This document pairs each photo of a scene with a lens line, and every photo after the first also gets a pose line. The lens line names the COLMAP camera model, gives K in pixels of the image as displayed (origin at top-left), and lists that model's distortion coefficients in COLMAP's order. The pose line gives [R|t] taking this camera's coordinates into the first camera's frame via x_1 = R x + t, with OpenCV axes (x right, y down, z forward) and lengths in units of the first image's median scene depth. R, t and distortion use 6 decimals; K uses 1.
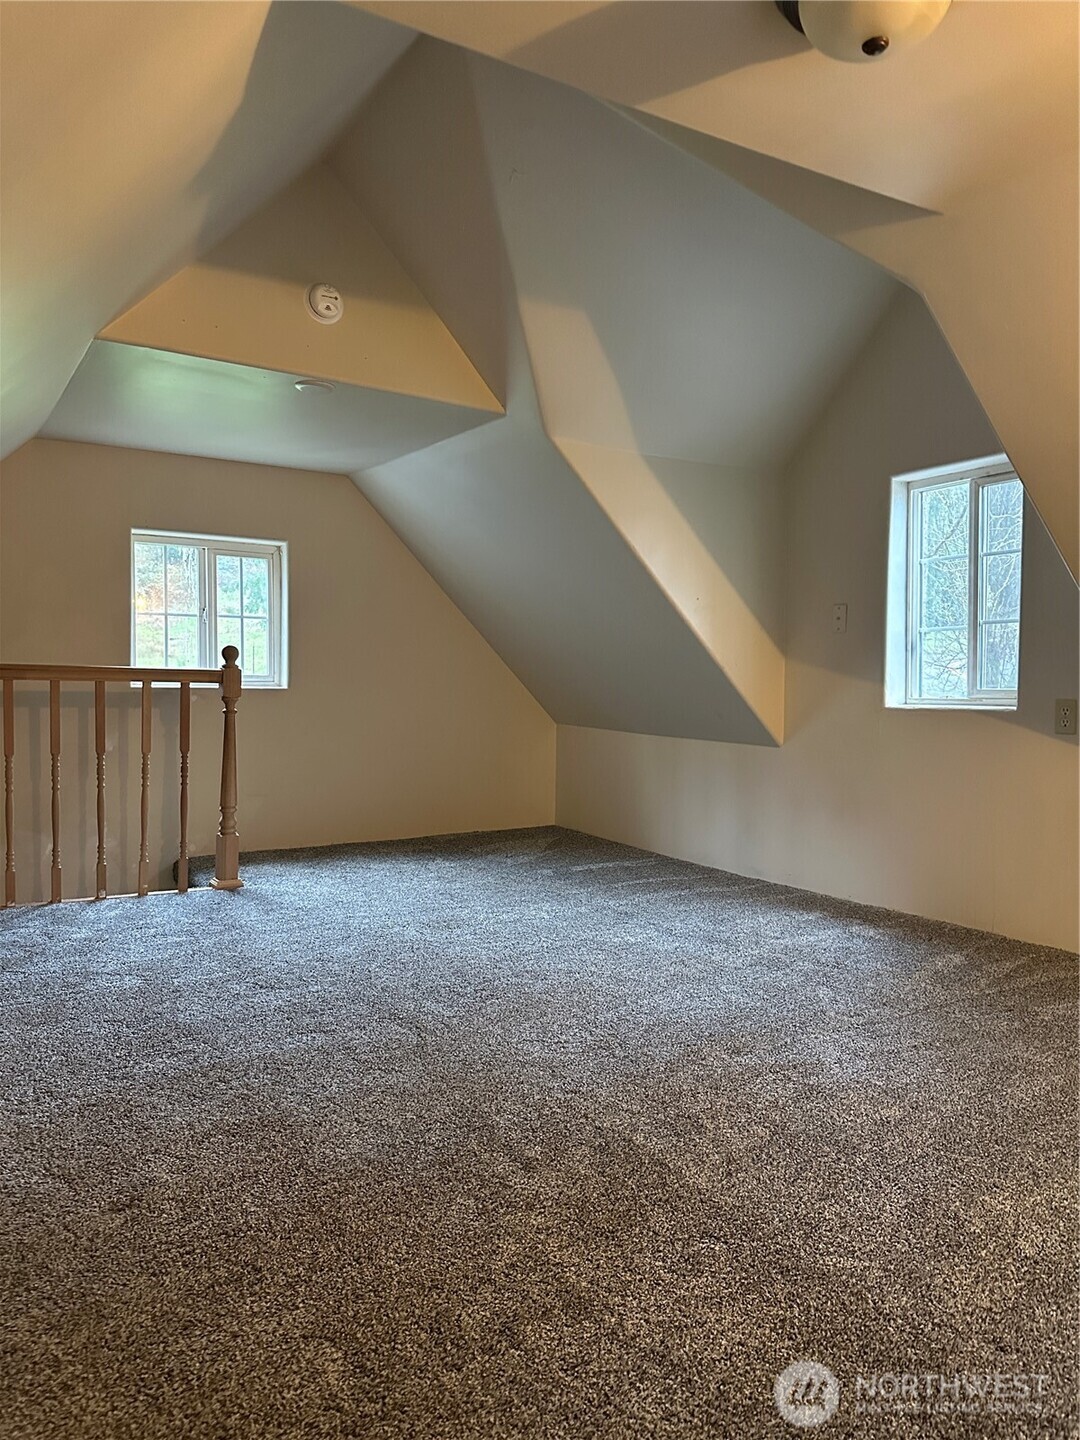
lens RADIAL K [[991.8, 0, 531.1], [0, 991.8, 726.7], [0, 0, 1]] dist [0.163842, -0.312823]
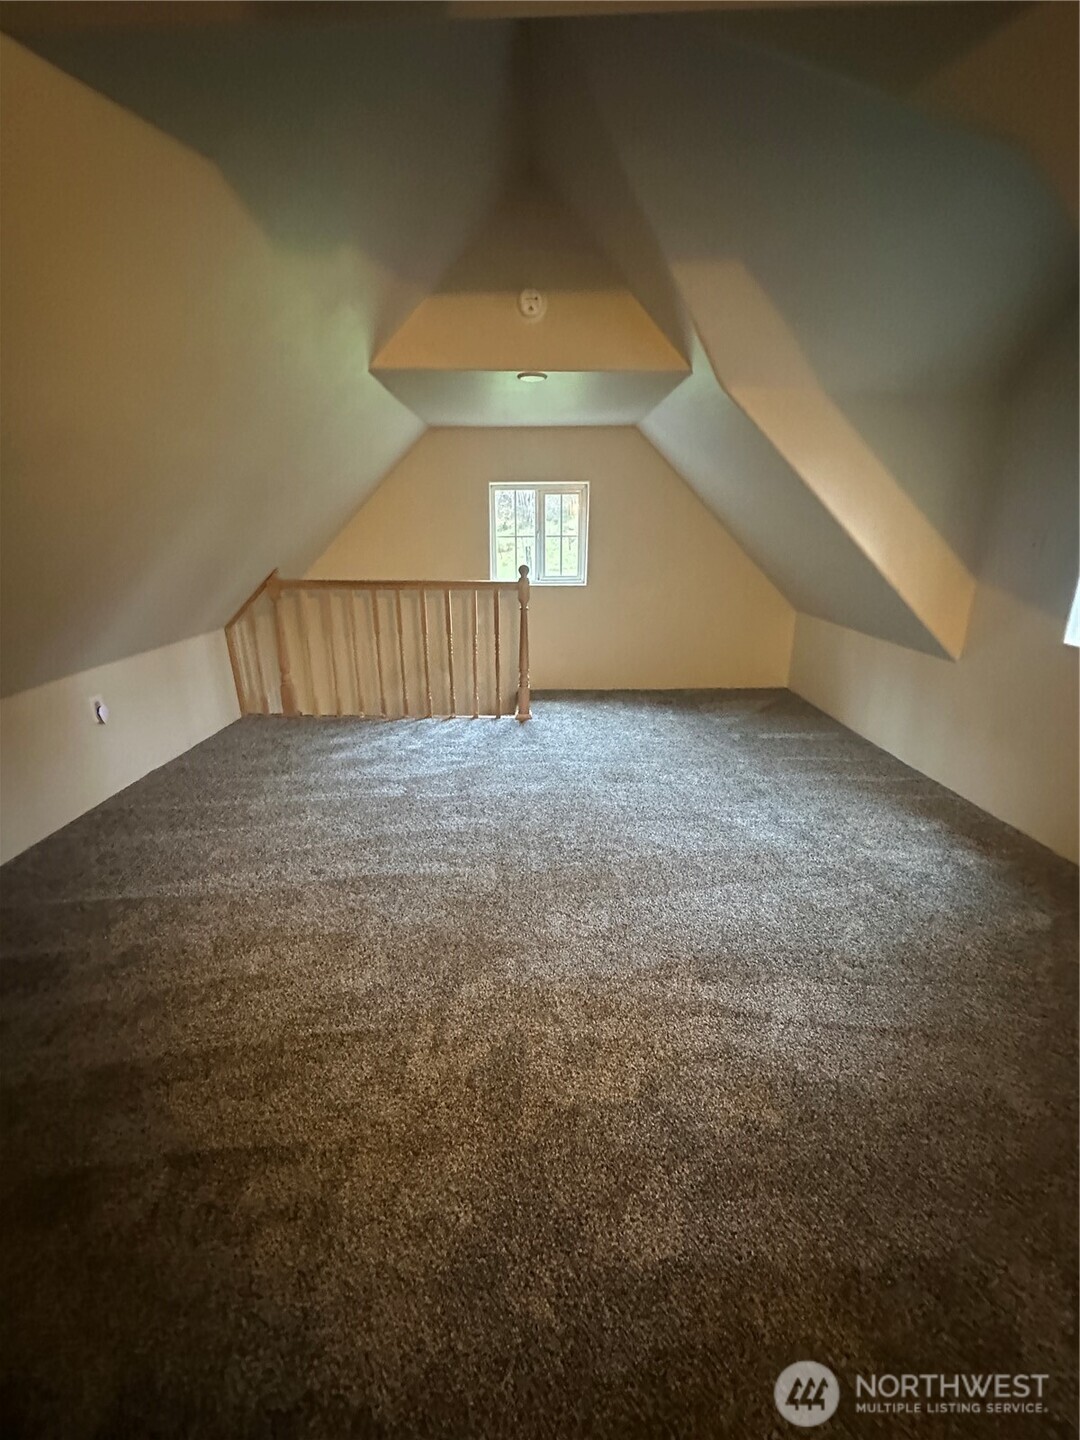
lens RADIAL K [[585.2, 0, 538.3], [0, 585.2, 719.6], [0, 0, 1]] dist [-0.001564, 0.000504]
pose [[0.852827, 0.143487, -0.502094, 0.198282], [-0.008282, 0.965104, 0.261736, -0.087299], [0.522129, -0.219057, 0.824255, 0.232777]]
